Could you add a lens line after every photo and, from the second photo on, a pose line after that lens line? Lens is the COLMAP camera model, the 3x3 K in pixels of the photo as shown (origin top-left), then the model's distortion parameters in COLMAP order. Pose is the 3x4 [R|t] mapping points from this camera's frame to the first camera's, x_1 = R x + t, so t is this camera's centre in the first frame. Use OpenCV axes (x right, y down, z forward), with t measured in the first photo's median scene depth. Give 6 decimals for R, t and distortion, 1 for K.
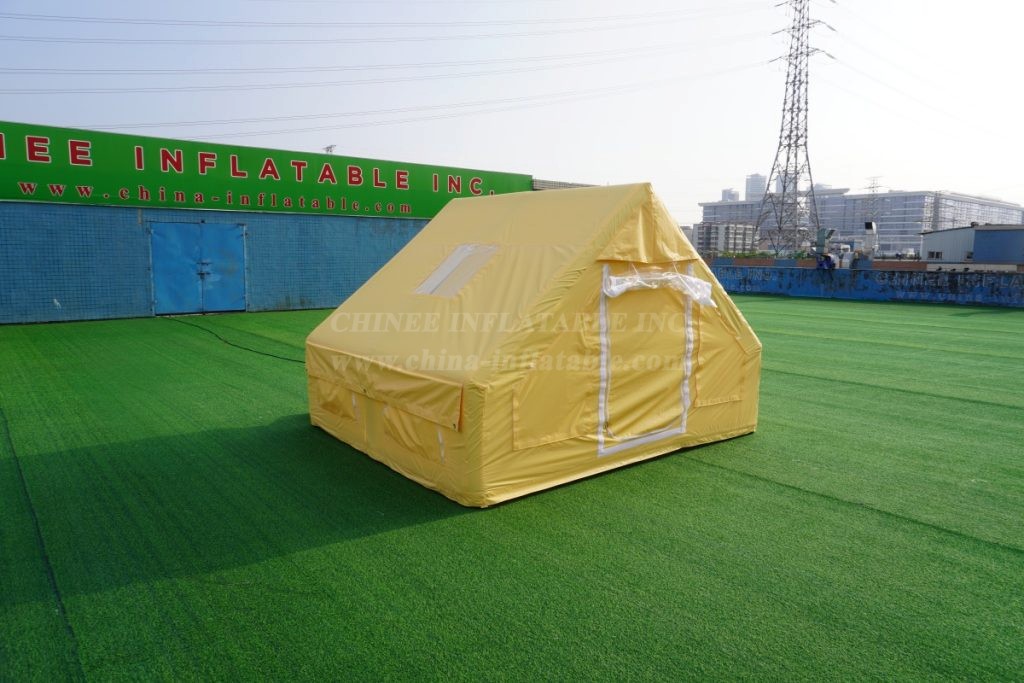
lens RADIAL K [[692.2, 0, 513.9], [0, 692.2, 343.4], [0, 0, 1]] dist [-0.027900, 0.009332]
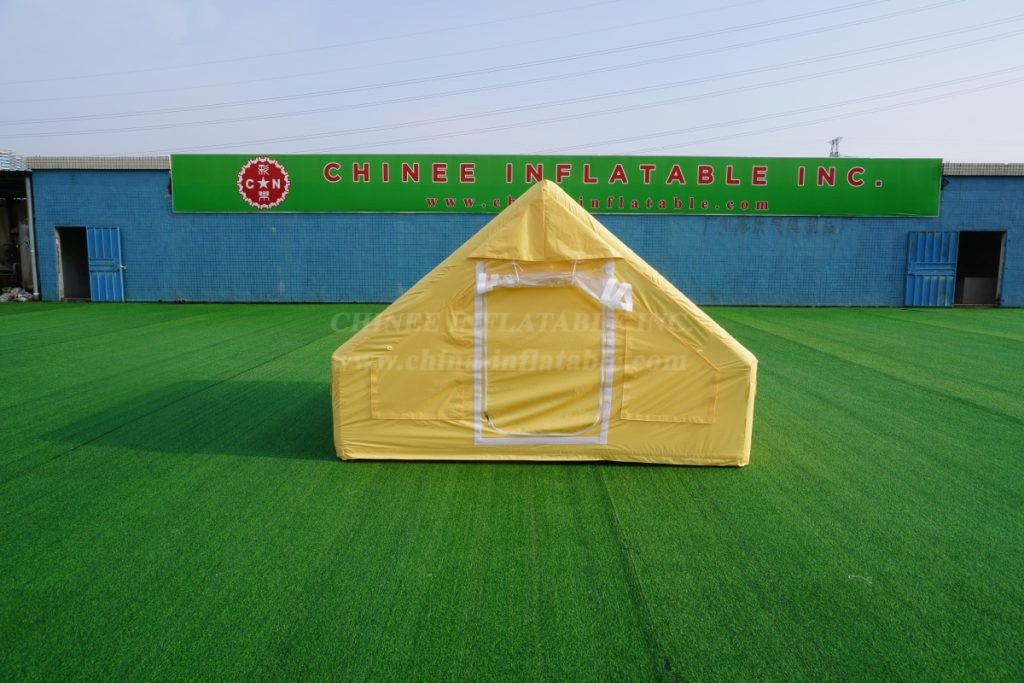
lens RADIAL K [[692.2, 0, 513.7], [0, 692.2, 338.5], [0, 0, 1]] dist [-0.027900, 0.009332]
pose [[0.752152, 0.083247, -0.653710, 0.812003], [-0.086530, 0.995876, 0.027260, -0.029155], [0.653284, 0.036062, 0.756254, 0.225991]]
